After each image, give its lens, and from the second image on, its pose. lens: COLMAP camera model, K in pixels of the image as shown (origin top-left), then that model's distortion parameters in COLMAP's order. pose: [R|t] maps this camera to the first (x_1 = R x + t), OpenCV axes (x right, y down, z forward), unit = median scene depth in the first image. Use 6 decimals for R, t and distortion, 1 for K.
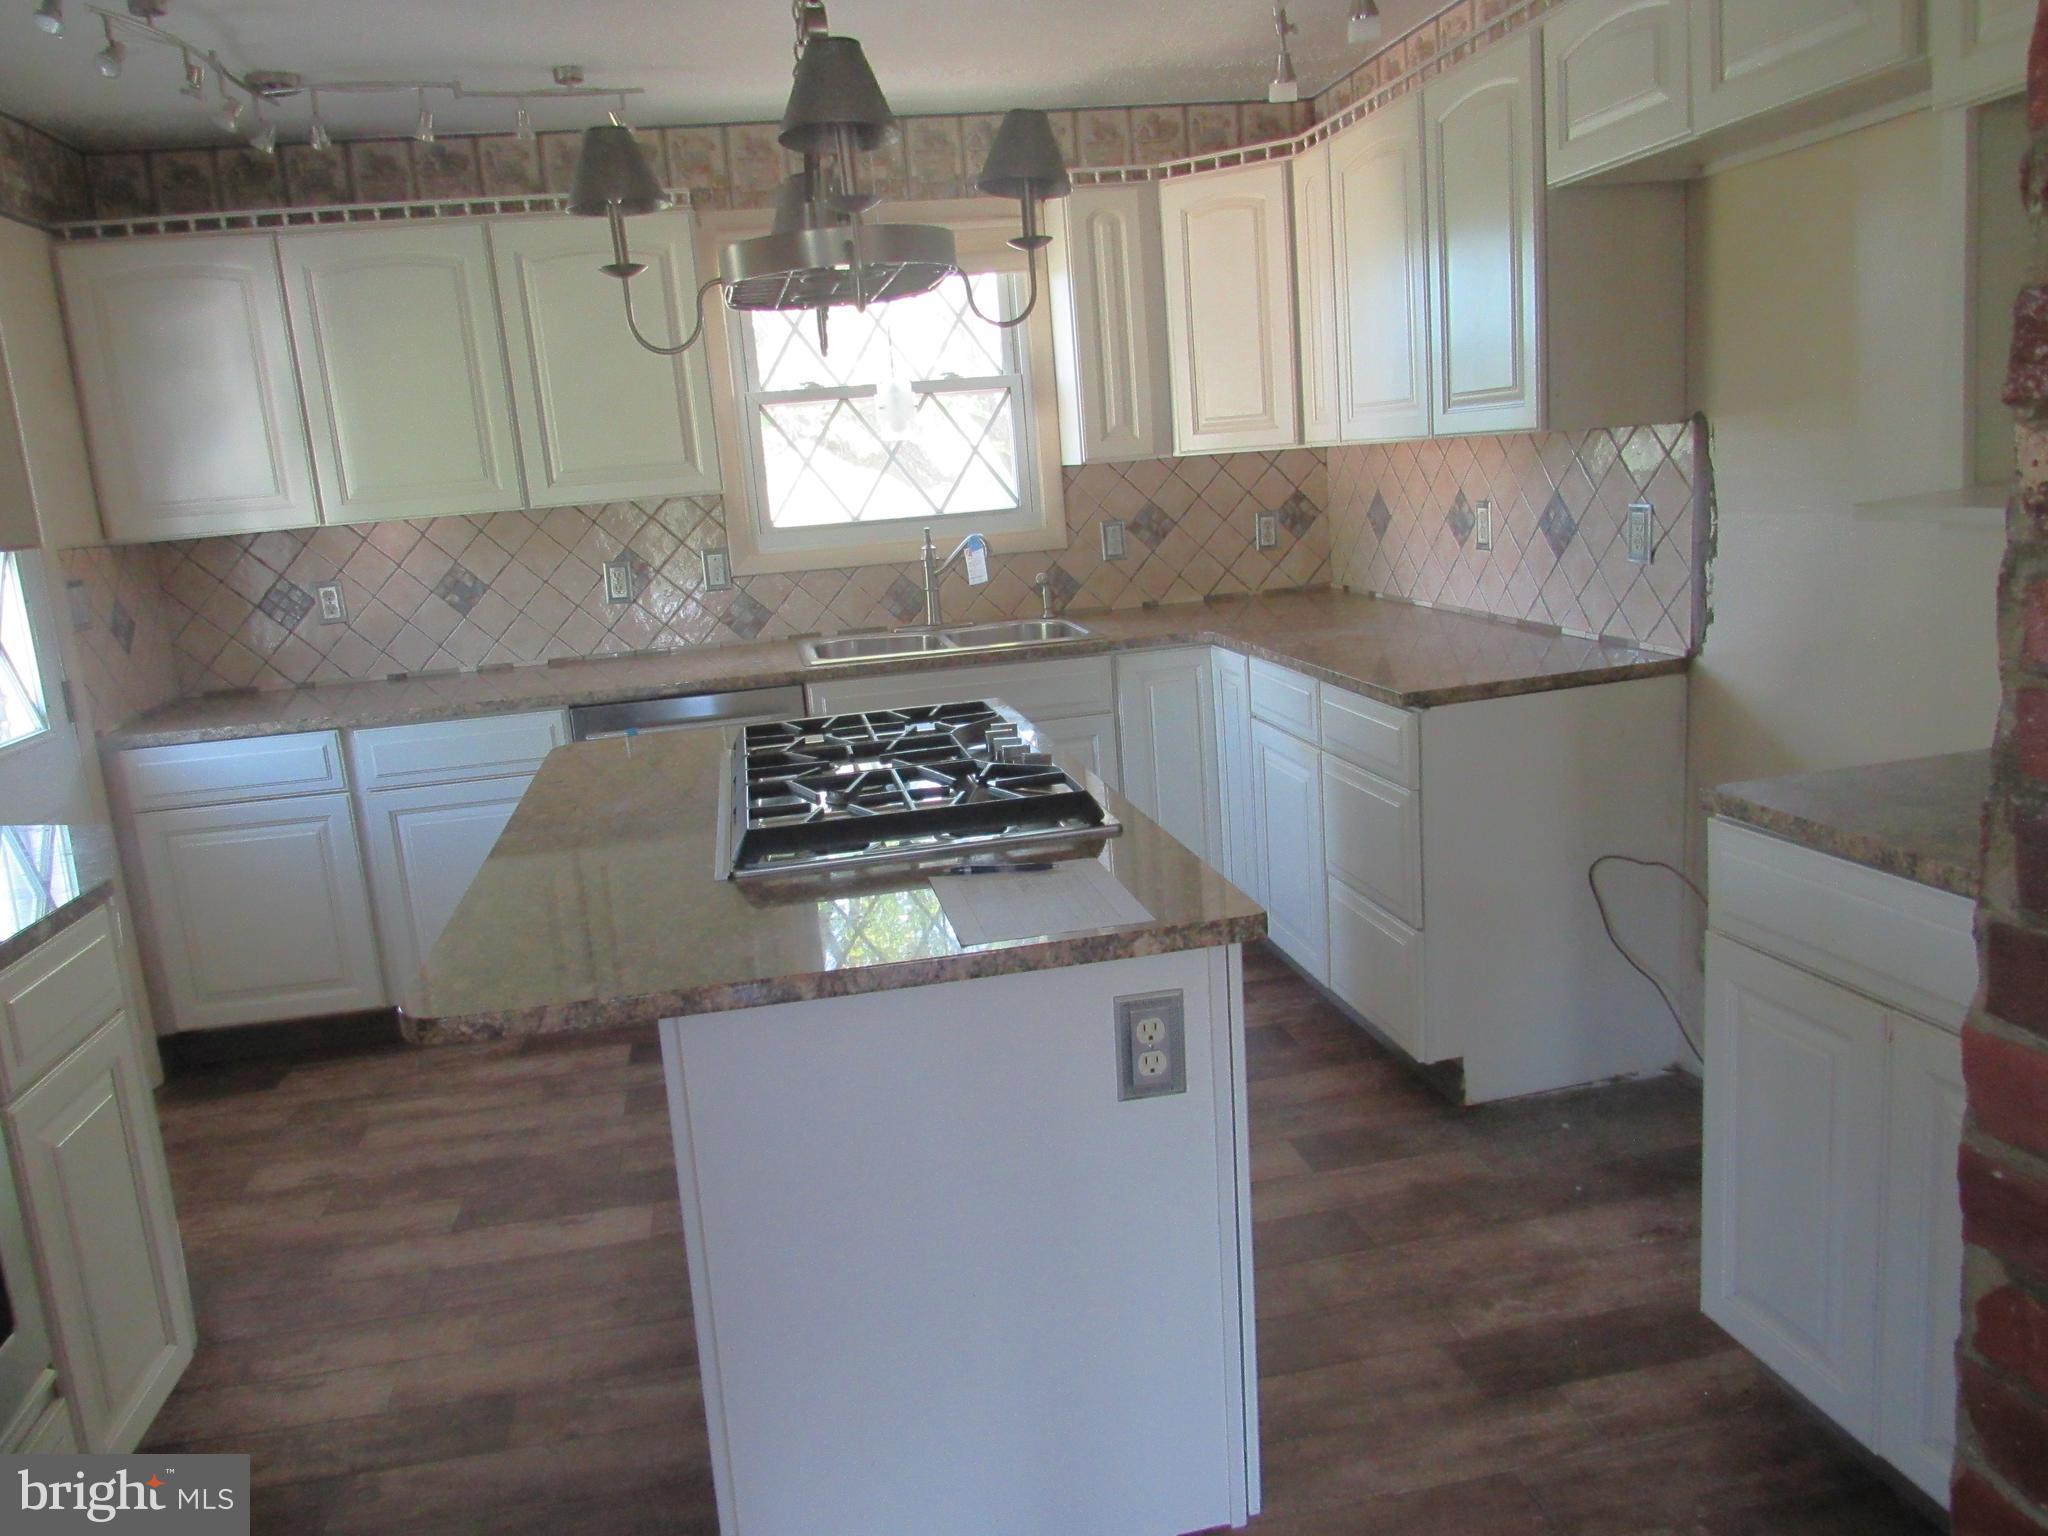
lens RADIAL K [[1469.3, 0, 1031.7], [0, 1469.3, 848.1], [0, 0, 1]] dist [-0.012393, 0.011217]
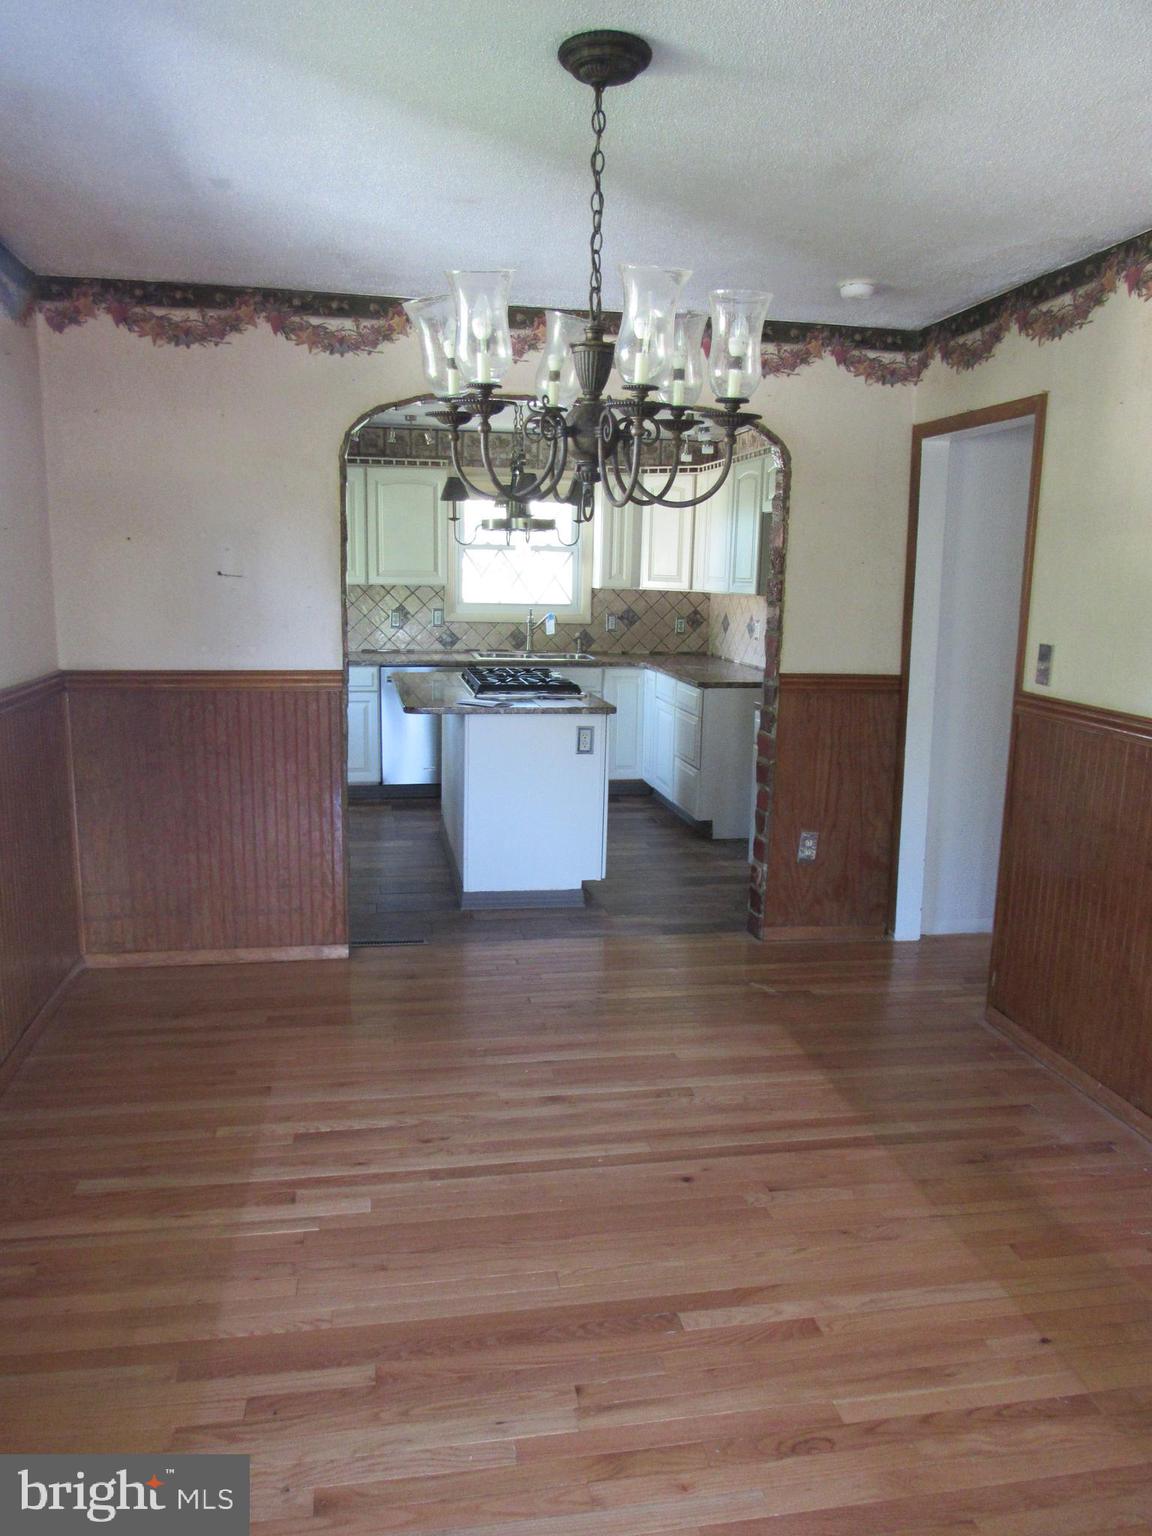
lens RADIAL K [[1102.0, 0, 576.7], [0, 1102.0, 774.0], [0, 0, 1]] dist [-0.012393, 0.011217]
pose [[0.995040, 0.099440, 0.002556, 0.022264], [-0.098947, 0.992095, -0.077183, 0.166853], [-0.010211, 0.076547, 0.997014, -0.712549]]
